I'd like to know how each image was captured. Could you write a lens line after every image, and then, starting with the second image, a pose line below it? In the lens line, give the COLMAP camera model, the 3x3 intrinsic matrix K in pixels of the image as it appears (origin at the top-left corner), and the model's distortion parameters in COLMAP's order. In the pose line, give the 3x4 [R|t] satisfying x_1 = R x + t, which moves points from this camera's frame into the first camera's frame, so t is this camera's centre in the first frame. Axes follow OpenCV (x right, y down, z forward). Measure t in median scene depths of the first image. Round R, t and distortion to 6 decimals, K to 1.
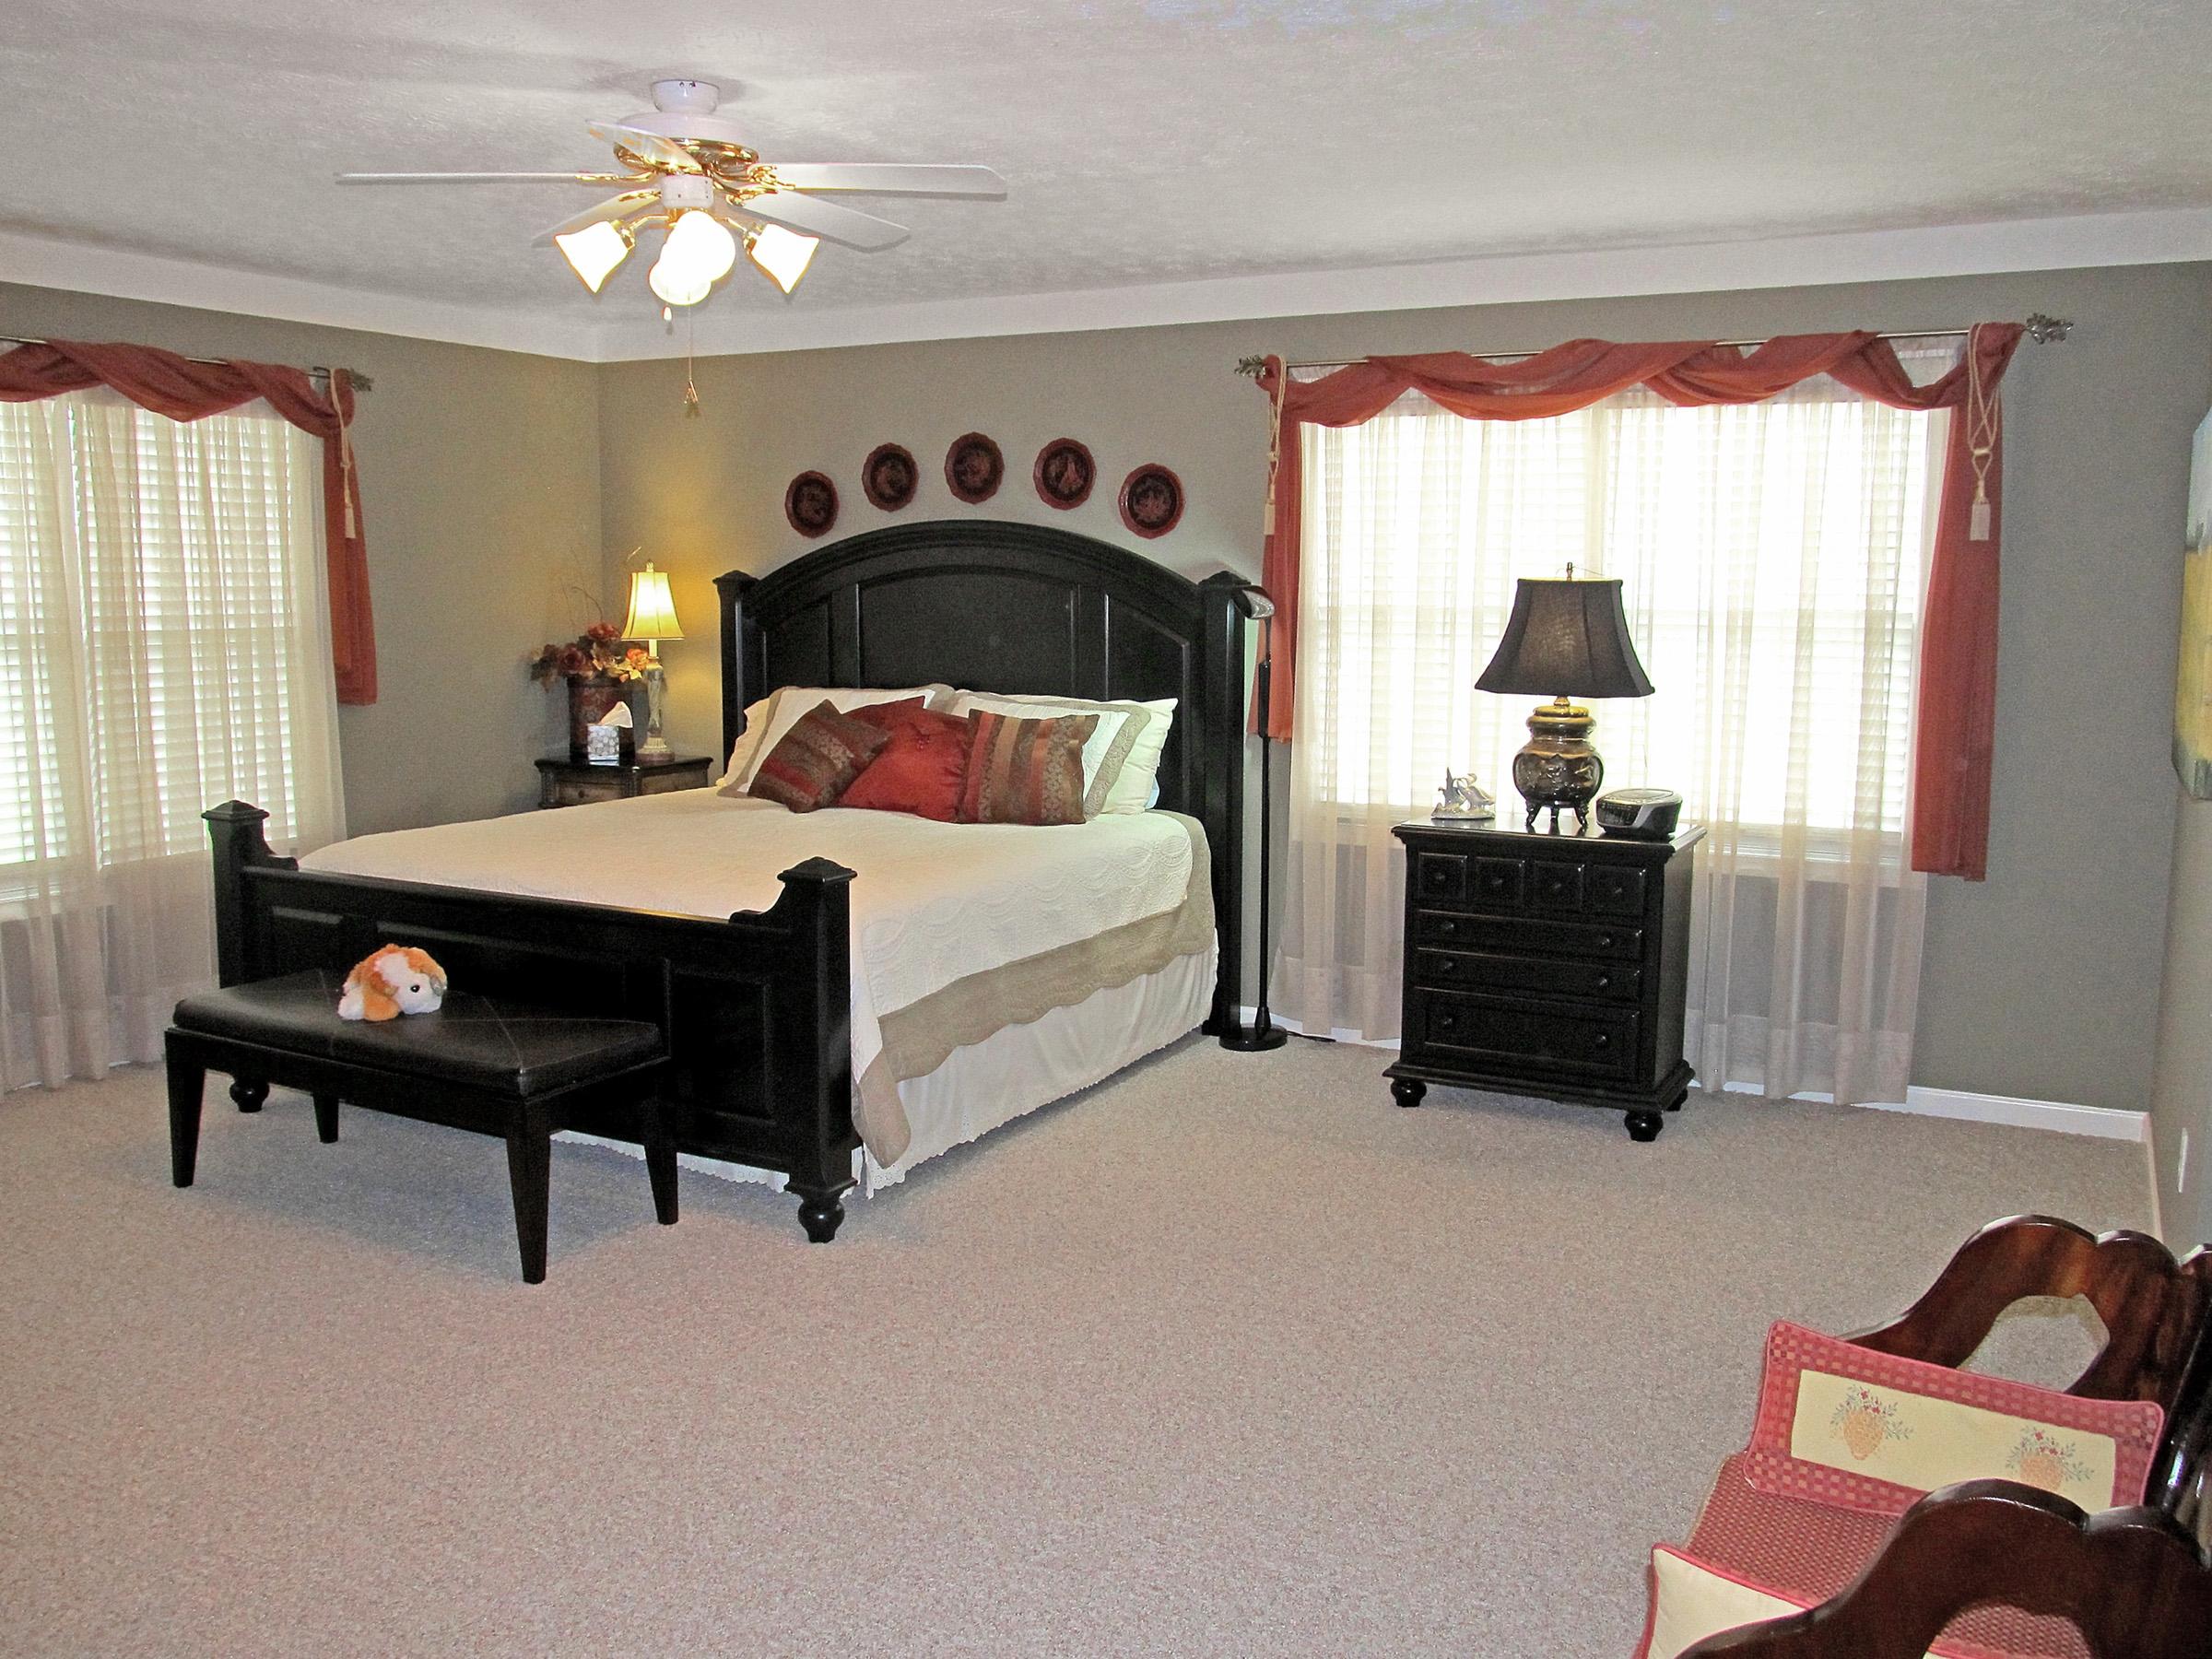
lens RADIAL K [[1853.1, 0, 1038.4], [0, 1853.1, 785.8], [0, 0, 1]] dist [-0.071576, 0.032250]
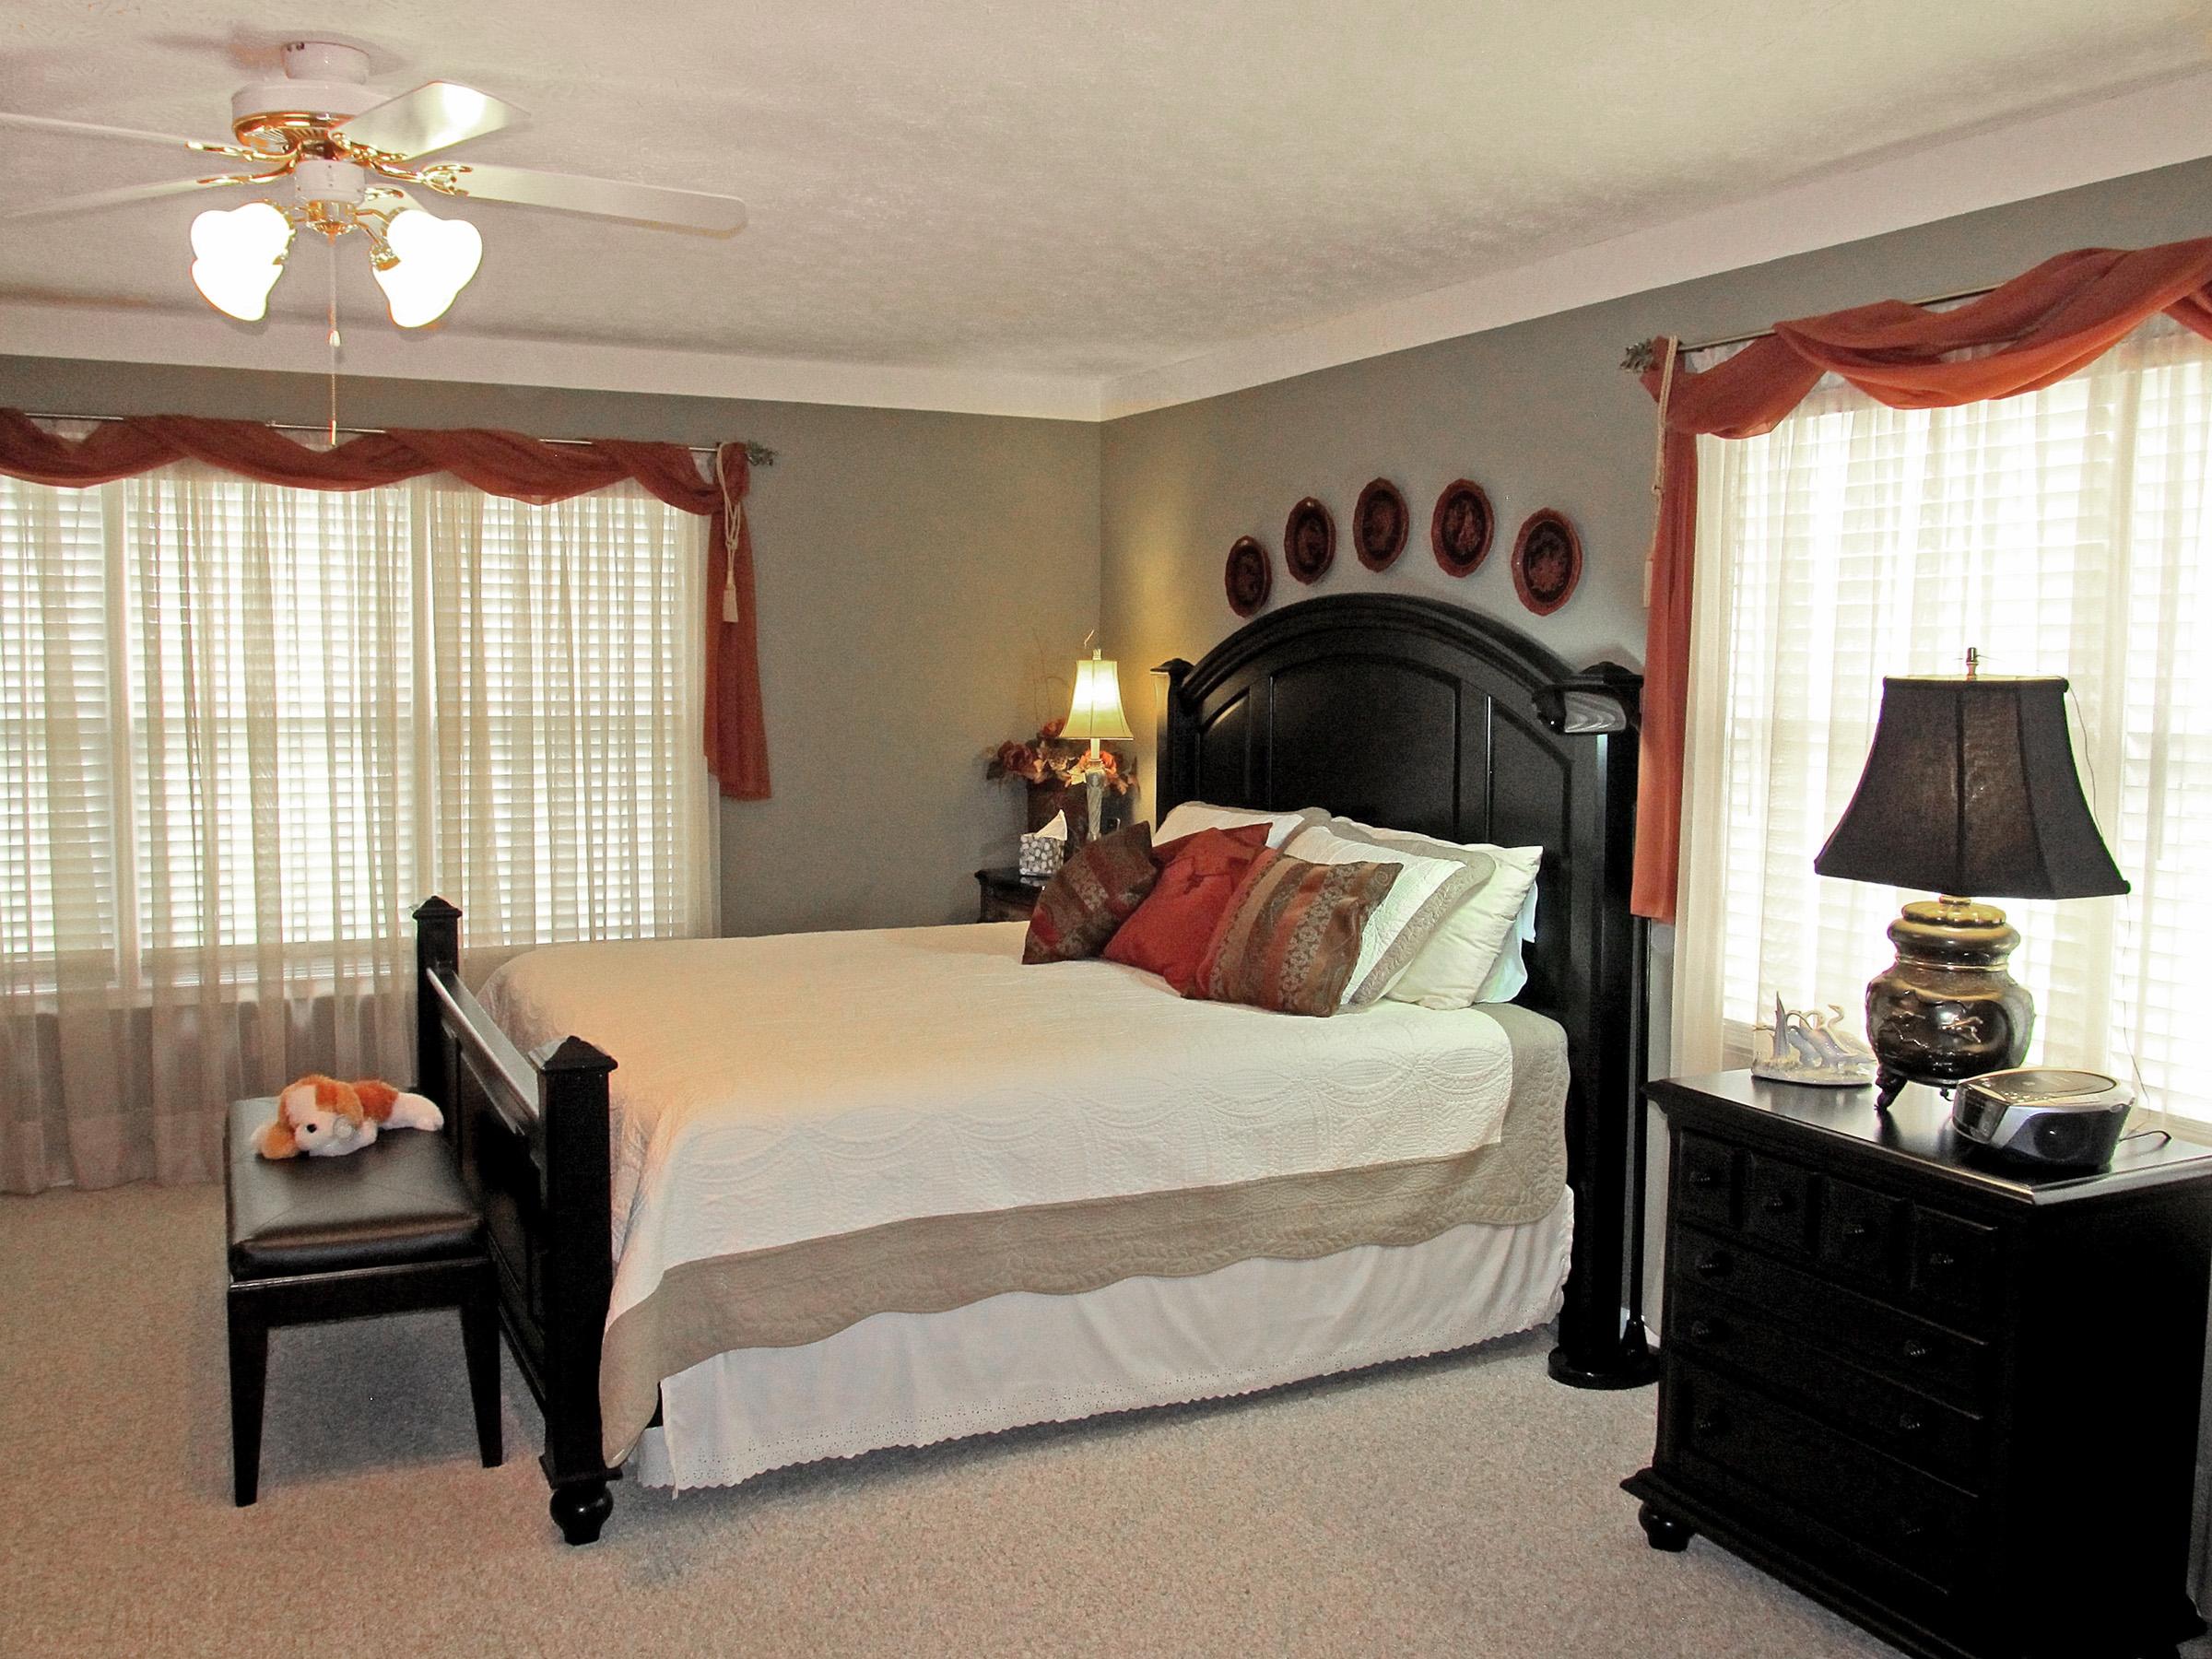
lens RADIAL K [[1853.1, 0, 1112.9], [0, 1853.1, 805.1], [0, 0, 1]] dist [-0.071576, 0.032250]
pose [[0.820744, 0.047462, -0.569322, 0.349688], [-0.068972, 0.997486, -0.016275, -0.042432], [0.567118, 0.052625, 0.821954, 0.361860]]
